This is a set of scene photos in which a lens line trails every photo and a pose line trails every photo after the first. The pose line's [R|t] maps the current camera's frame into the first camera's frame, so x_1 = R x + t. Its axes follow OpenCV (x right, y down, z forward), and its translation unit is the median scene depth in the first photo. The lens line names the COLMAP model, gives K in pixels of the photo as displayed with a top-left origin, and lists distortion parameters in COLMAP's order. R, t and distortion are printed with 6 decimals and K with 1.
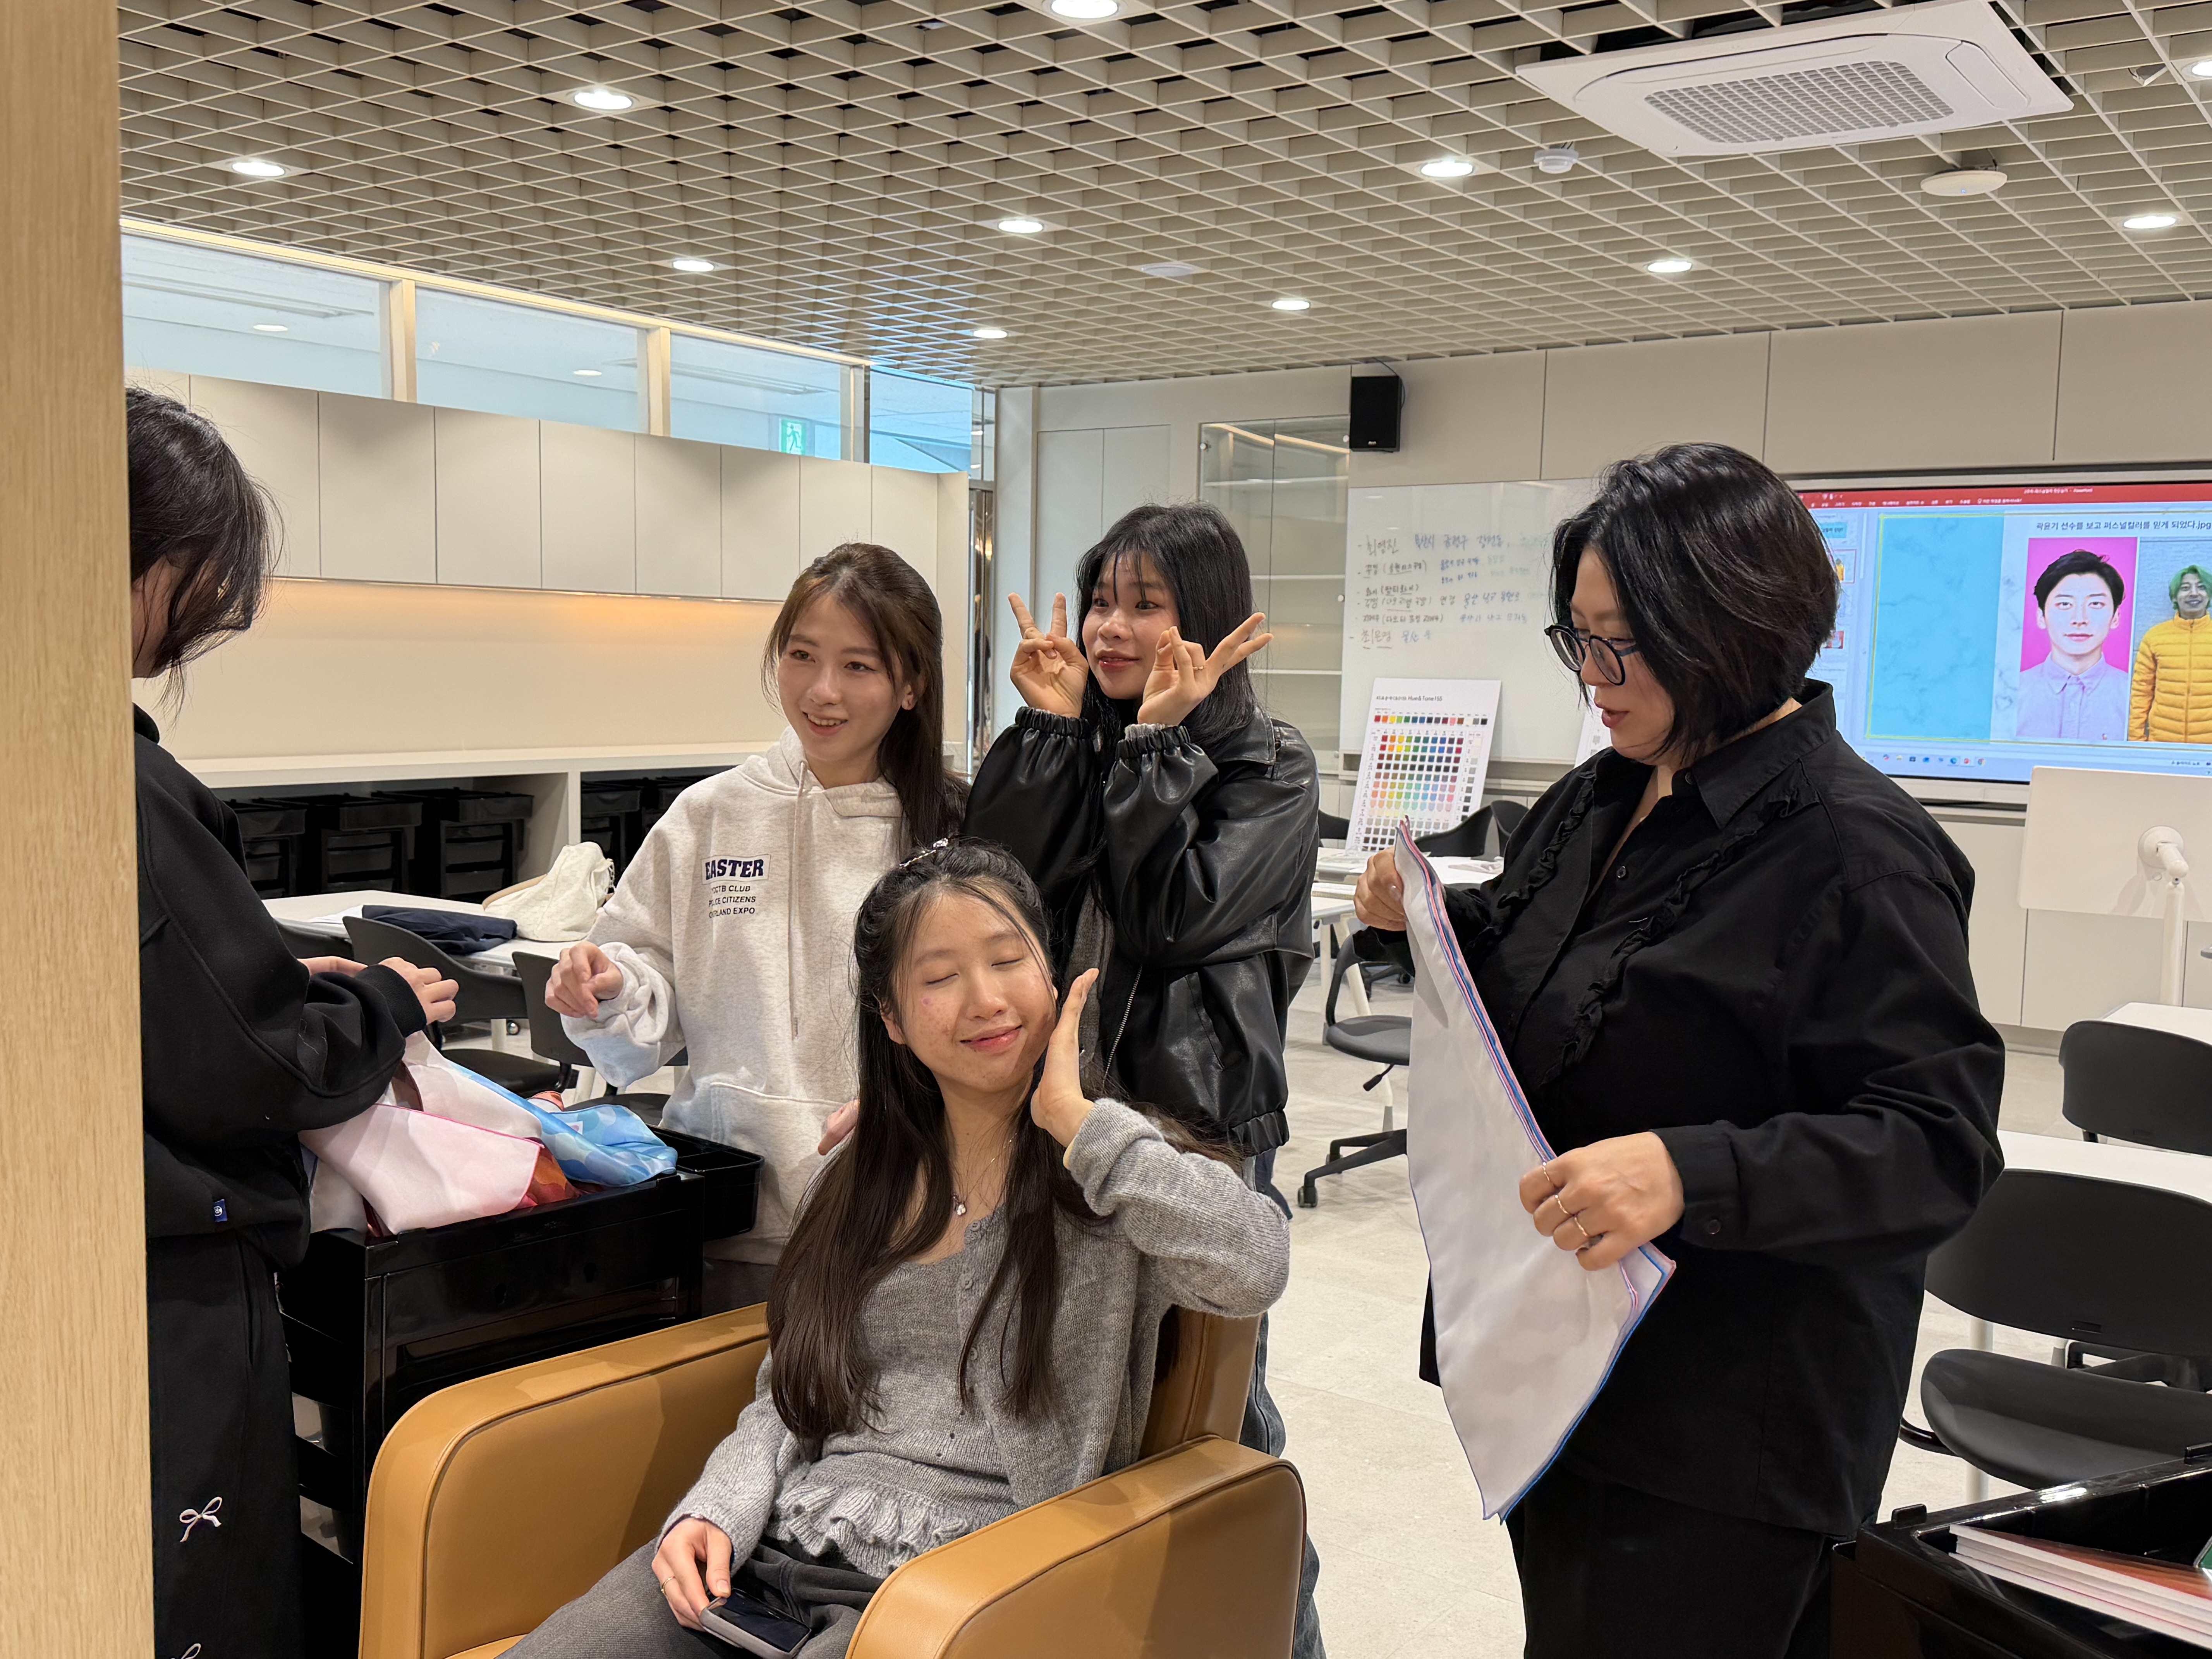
lens RADIAL K [[2081.3, 0, 1102.1], [0, 2081.3, 832.2], [0, 0, 1]] dist [0.016418, 0.000000]
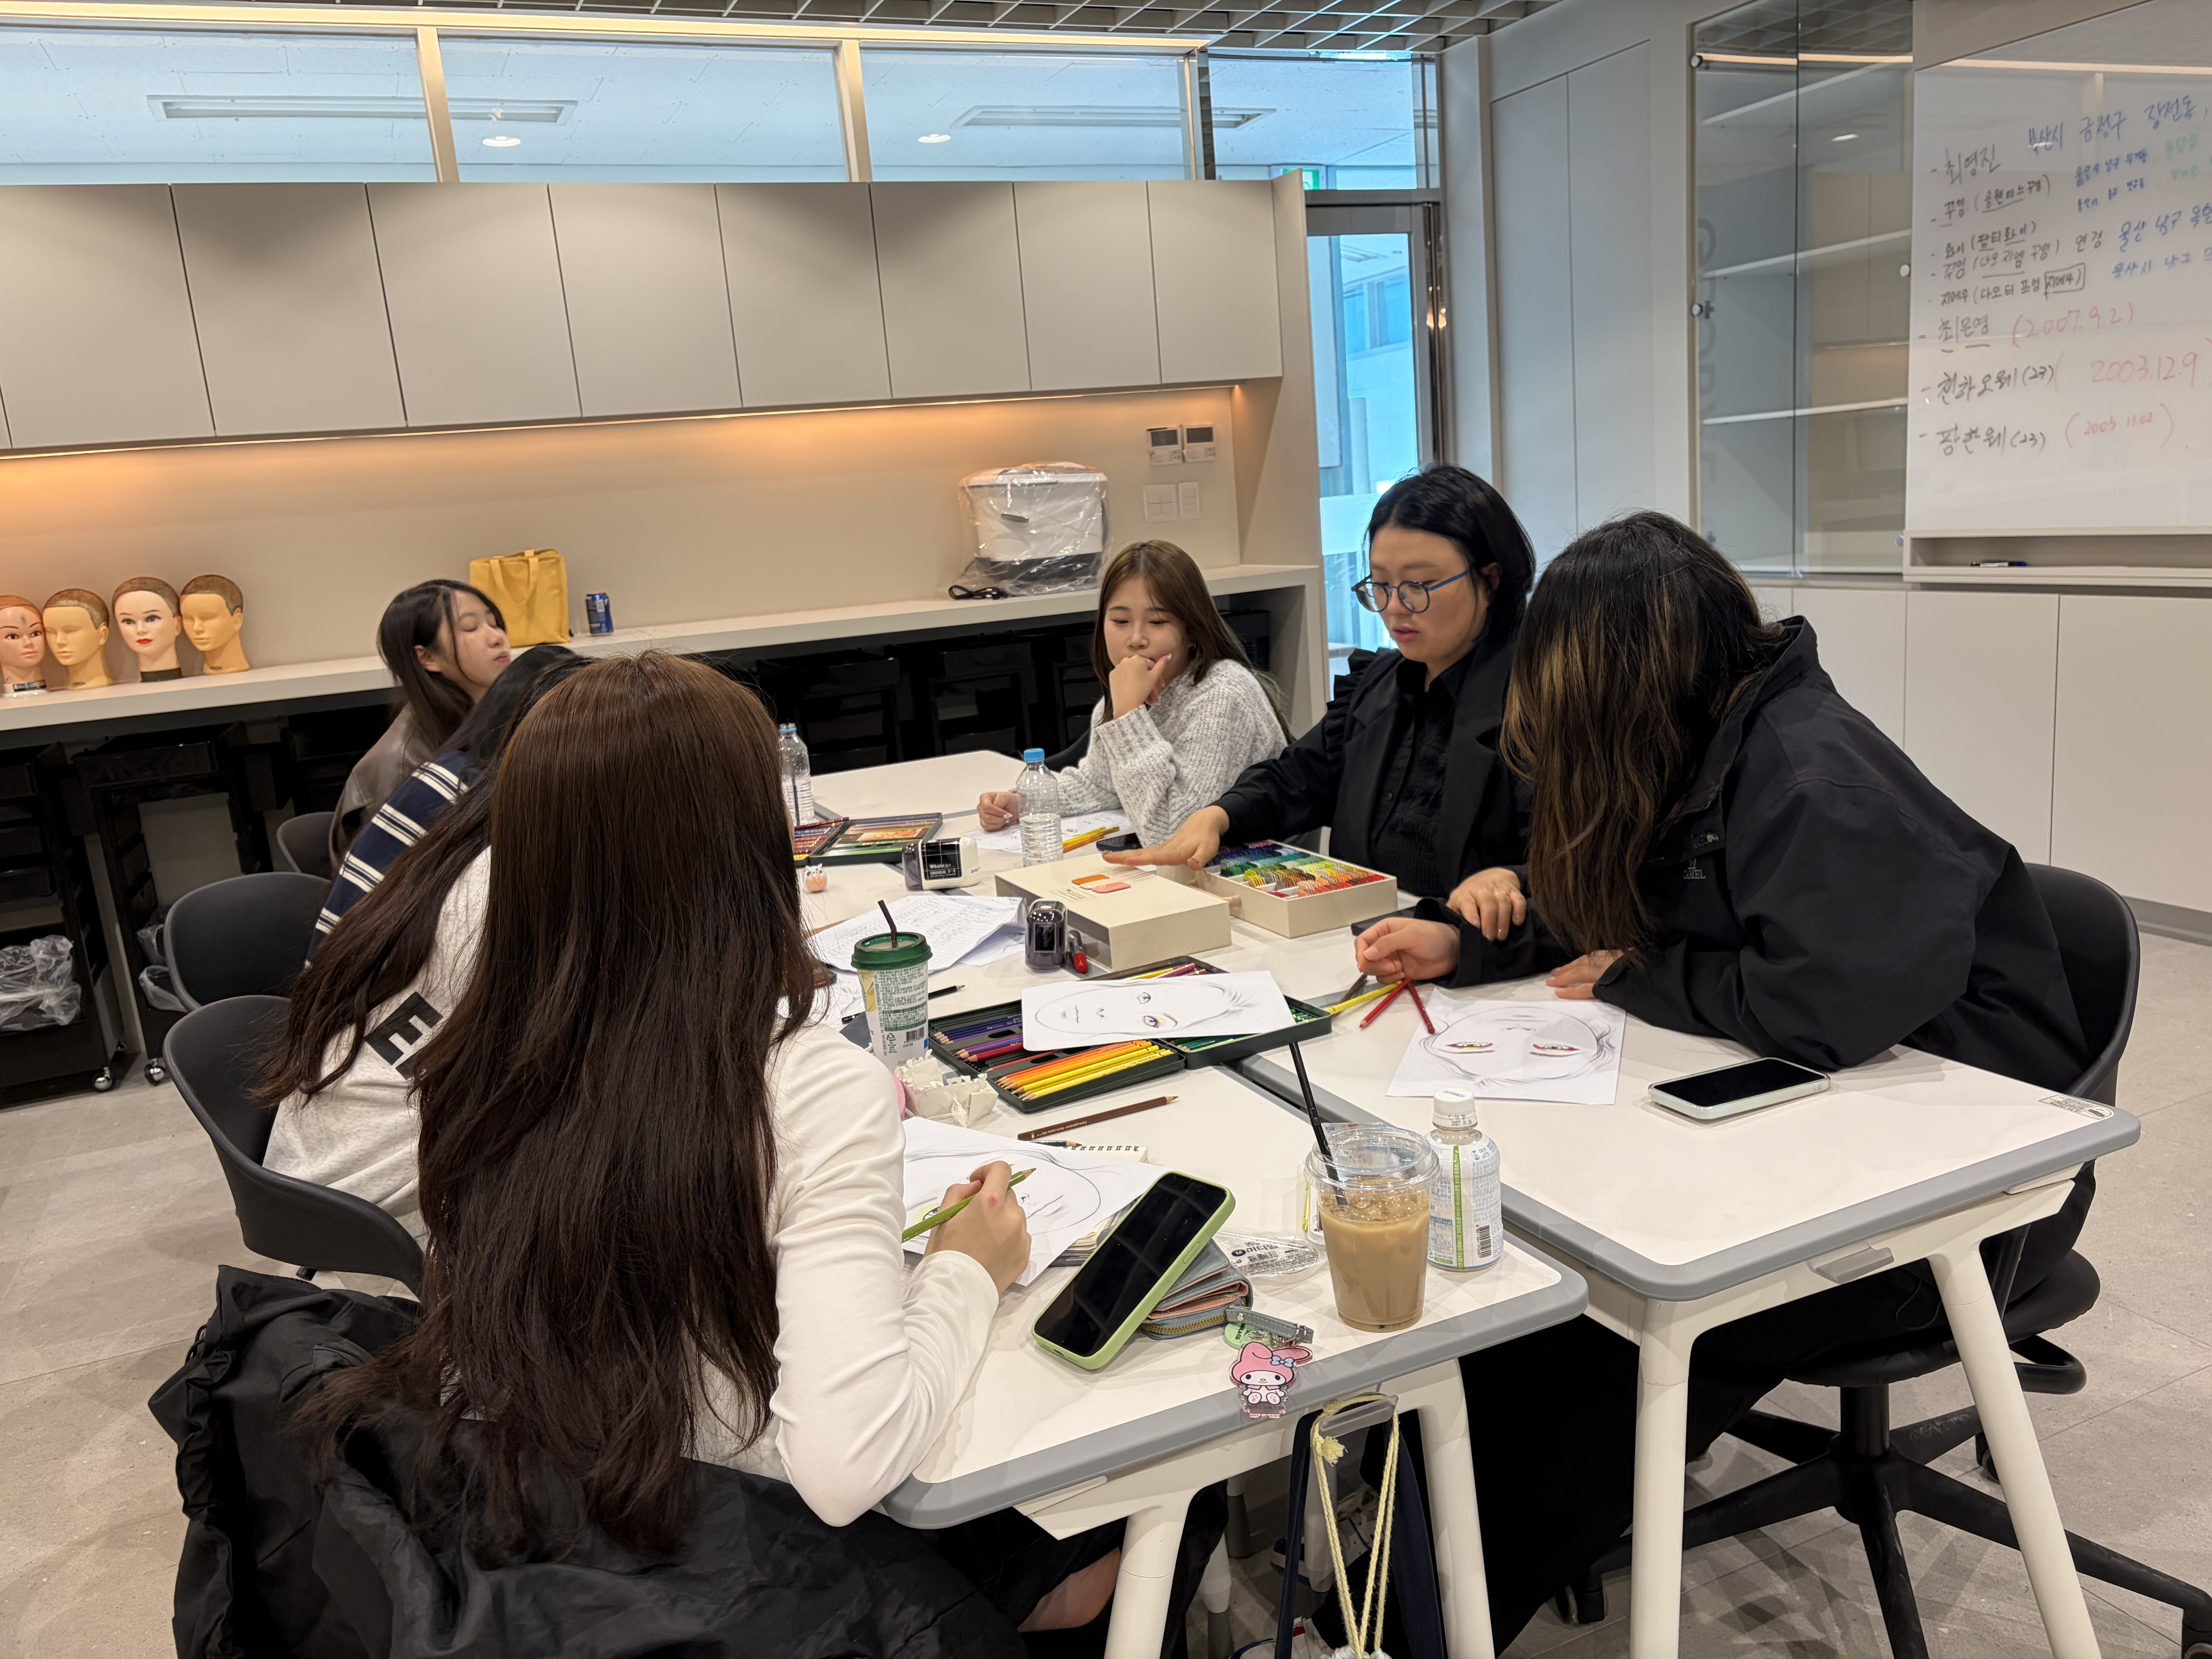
lens RADIAL K [[1691.3, 0, 1105.9], [0, 1691.3, 837.9], [0, 0, 1]] dist [0.037509, -0.037746]
pose [[0.853577, 0.012594, -0.520815, 0.177724], [0.056707, 0.991522, 0.116915, -0.021790], [0.517872, -0.129330, 0.845625, 0.453350]]
